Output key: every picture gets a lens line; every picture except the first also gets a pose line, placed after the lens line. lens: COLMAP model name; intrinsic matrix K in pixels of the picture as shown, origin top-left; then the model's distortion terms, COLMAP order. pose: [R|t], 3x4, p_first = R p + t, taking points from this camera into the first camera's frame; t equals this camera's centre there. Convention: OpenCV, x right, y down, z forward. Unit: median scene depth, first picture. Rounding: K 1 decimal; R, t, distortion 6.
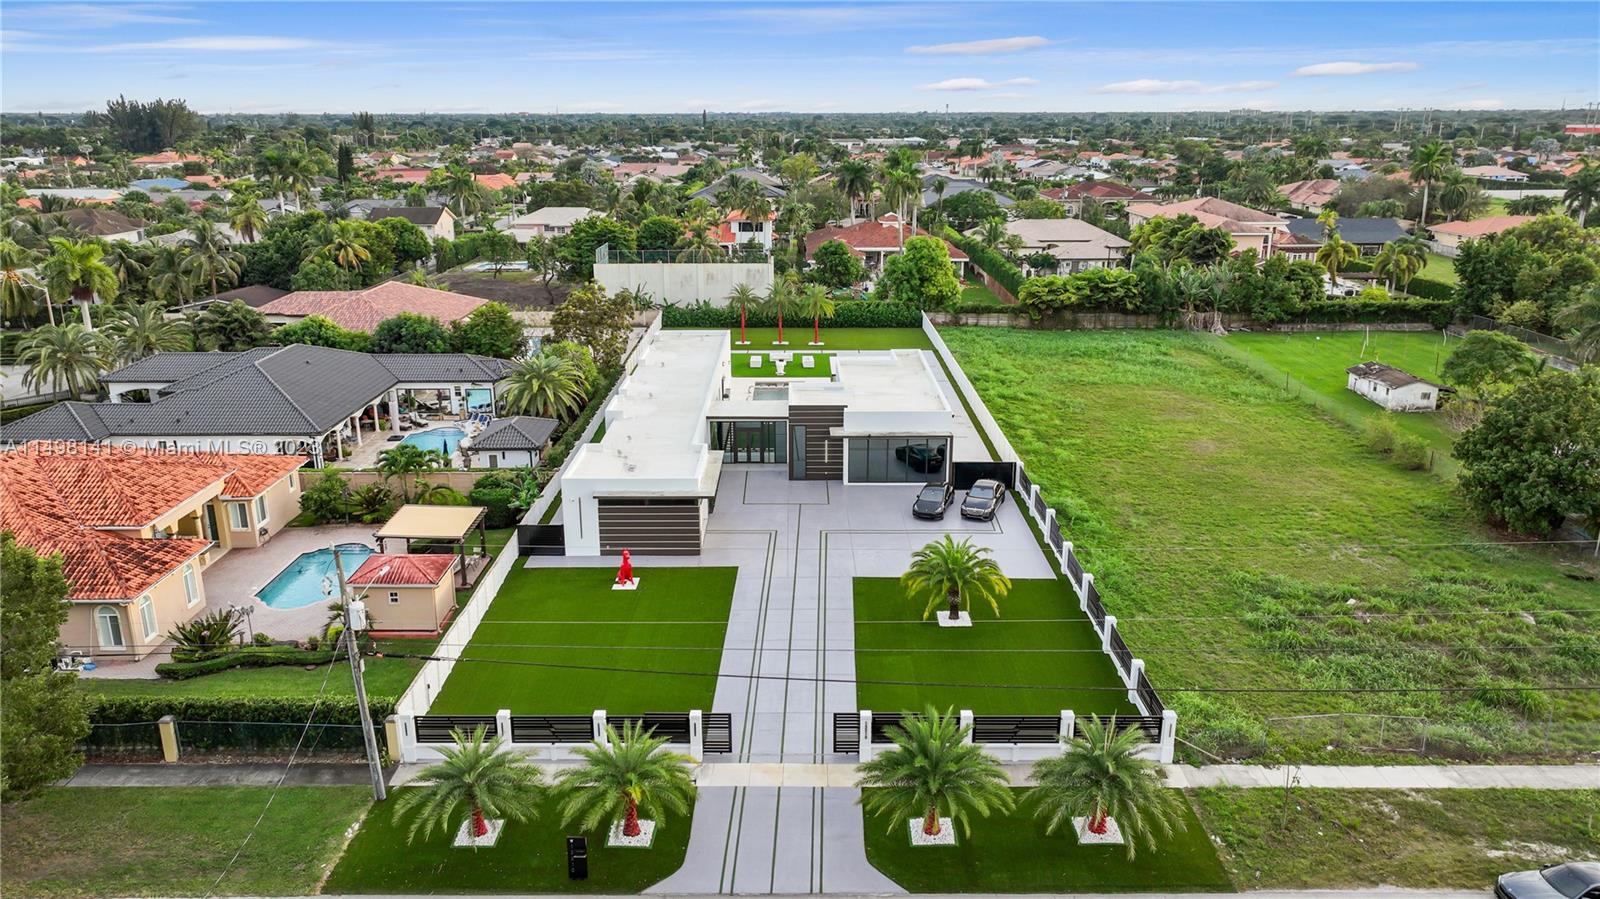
lens RADIAL K [[1130.9, 0, 800.0], [0, 1130.9, 449.5], [0, 0, 1]] dist [-0.016296, 0.043398]
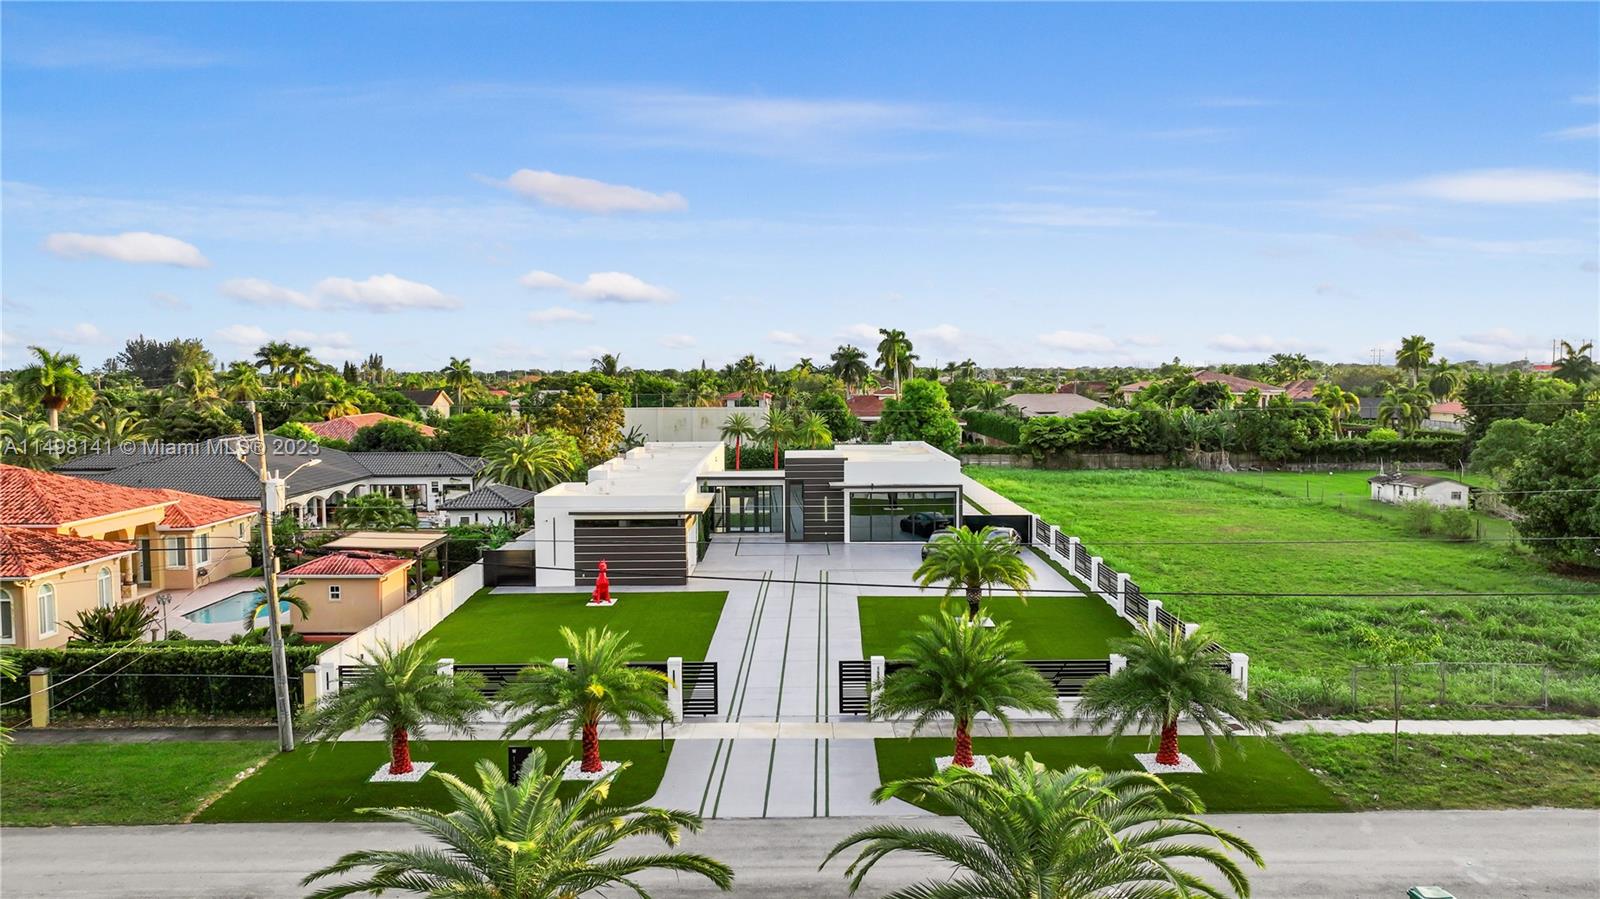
lens RADIAL K [[1130.9, 0, 800.0], [0, 1130.9, 449.5], [0, 0, 1]] dist [-0.016296, 0.043398]
pose [[0.999983, -0.004327, 0.003859, -0.001303], [0.005072, 0.975299, -0.220830, 0.178266], [-0.002808, 0.220846, 0.975305, 0.097923]]
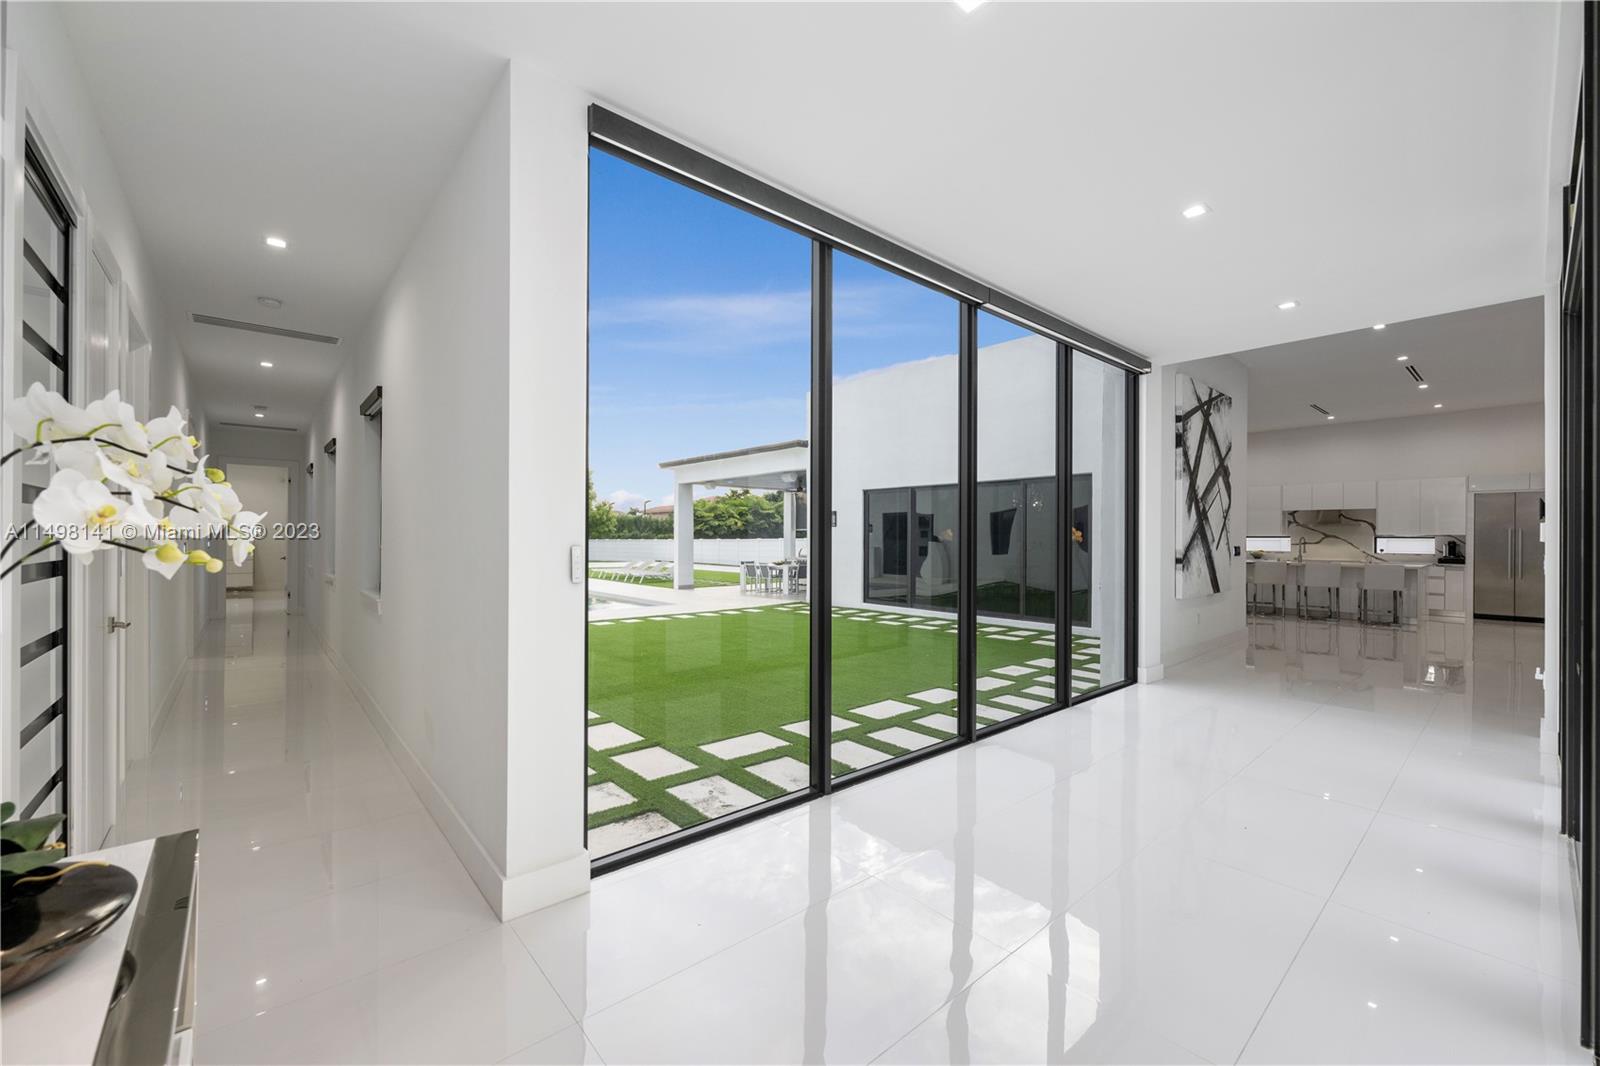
lens RADIAL K [[633.7, 0, 798.6], [0, 633.7, 523.4], [0, 0, 1]] dist [-0.000670, -0.000226]
pose [[0.754417, 0.024942, 0.655922, -0.115723], [0.177002, 0.954531, -0.239877, -0.002850], [-0.632081, 0.297067, 0.715699, 1.165825]]
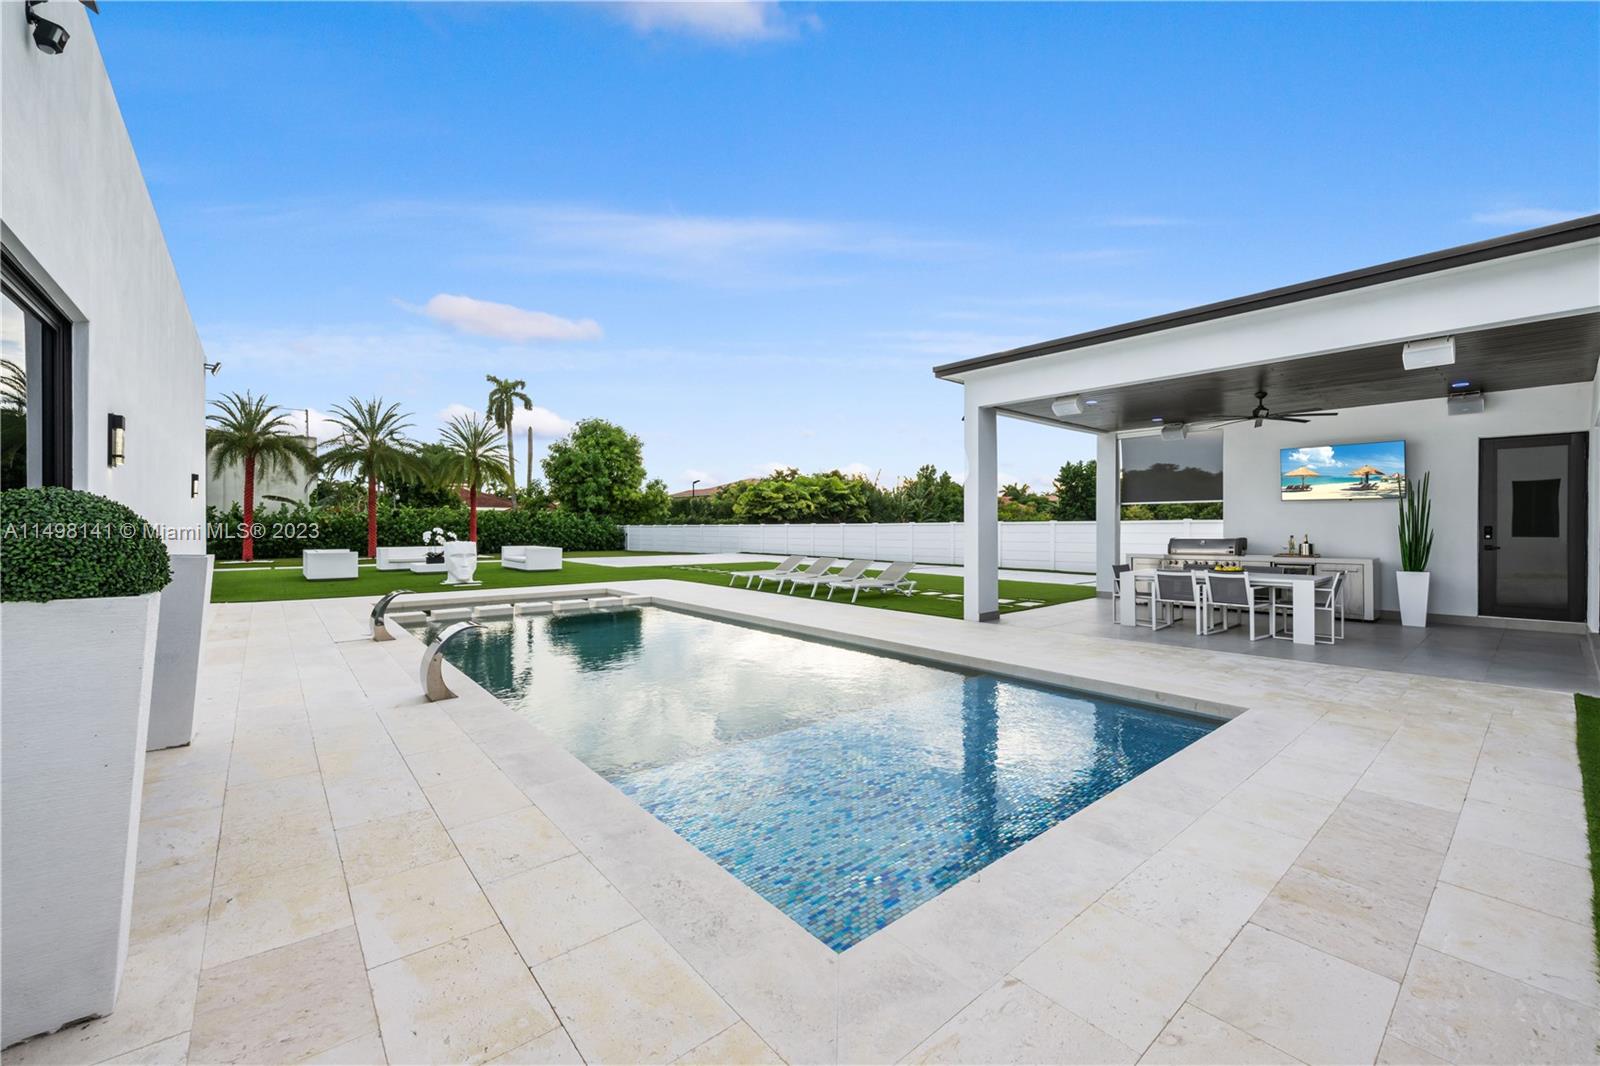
lens RADIAL K [[633.7, 0, 798.6], [0, 633.7, 523.4], [0, 0, 1]] dist [-0.000670, -0.000226]
pose [[0.762191, 0.009100, 0.647288, -0.087967], [0.176878, 0.958925, -0.221758, -0.053569], [-0.622719, 0.283513, 0.729274, 1.344096]]
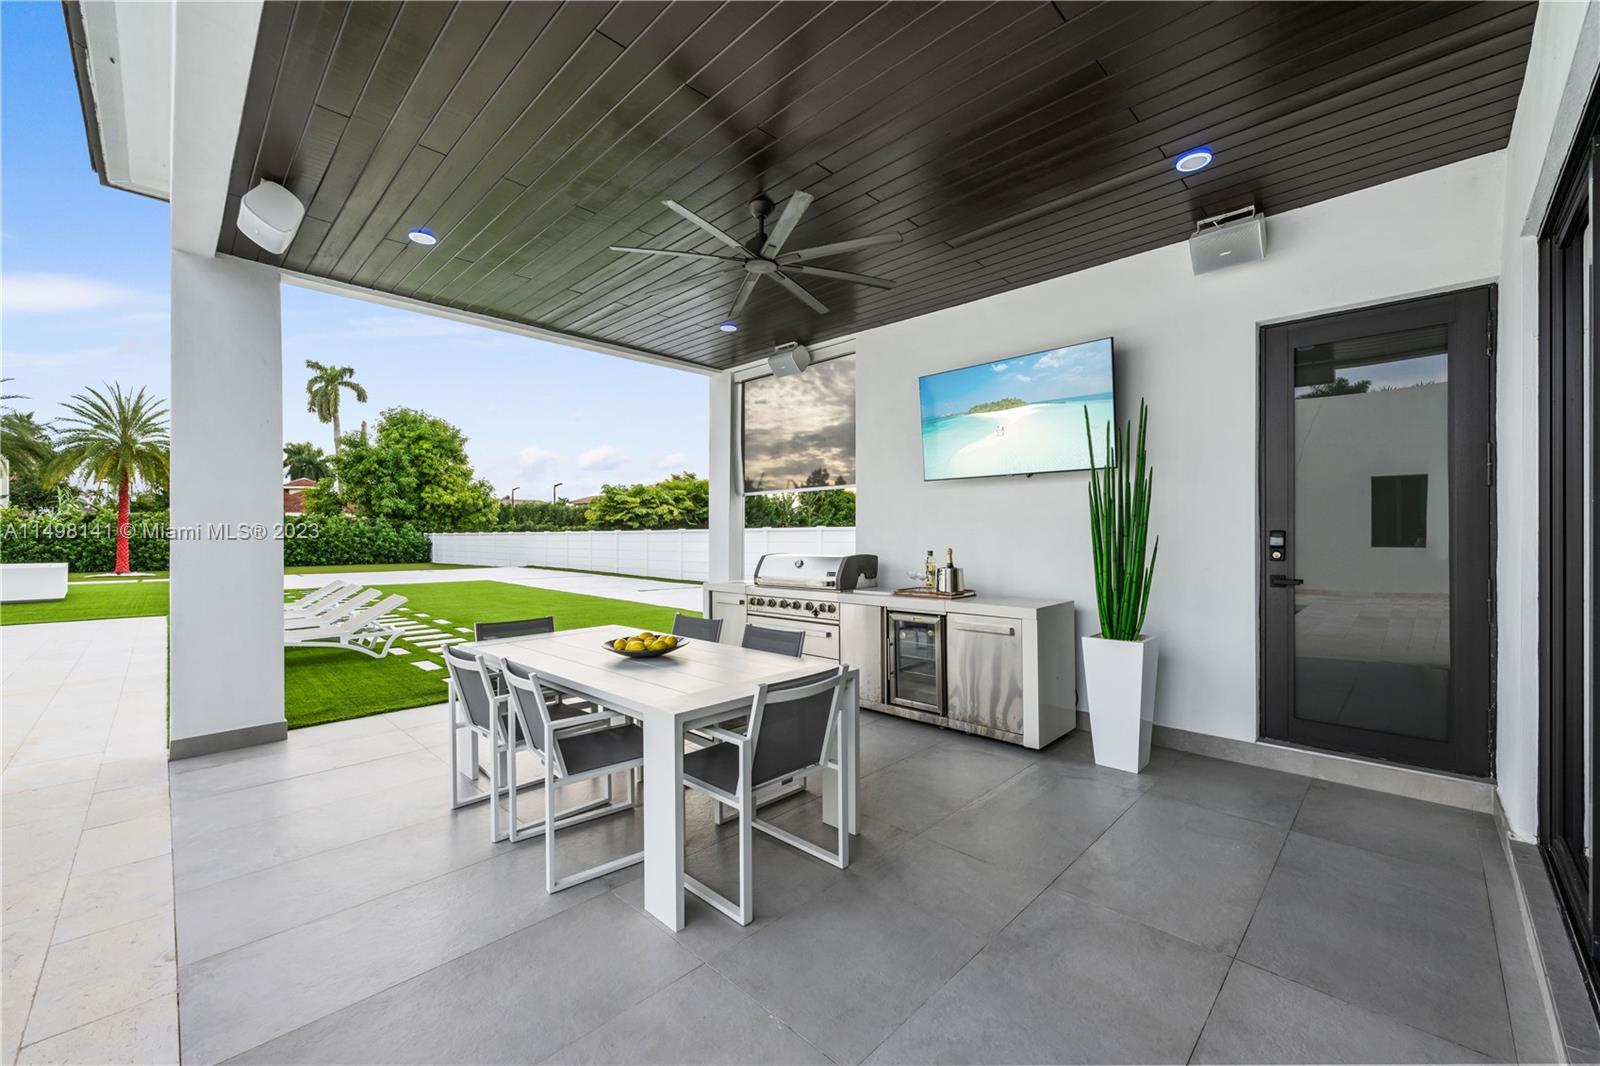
lens RADIAL K [[624.7, 0, 800.0], [0, 624.7, 533.0], [0, 0, 1]] dist [-0.000355, -0.000055]
pose [[0.699828, 0.006195, 0.714284, 0.039905], [0.197564, 0.959276, -0.201886, -0.053838], [-0.686446, 0.282402, 0.670105, 1.343086]]
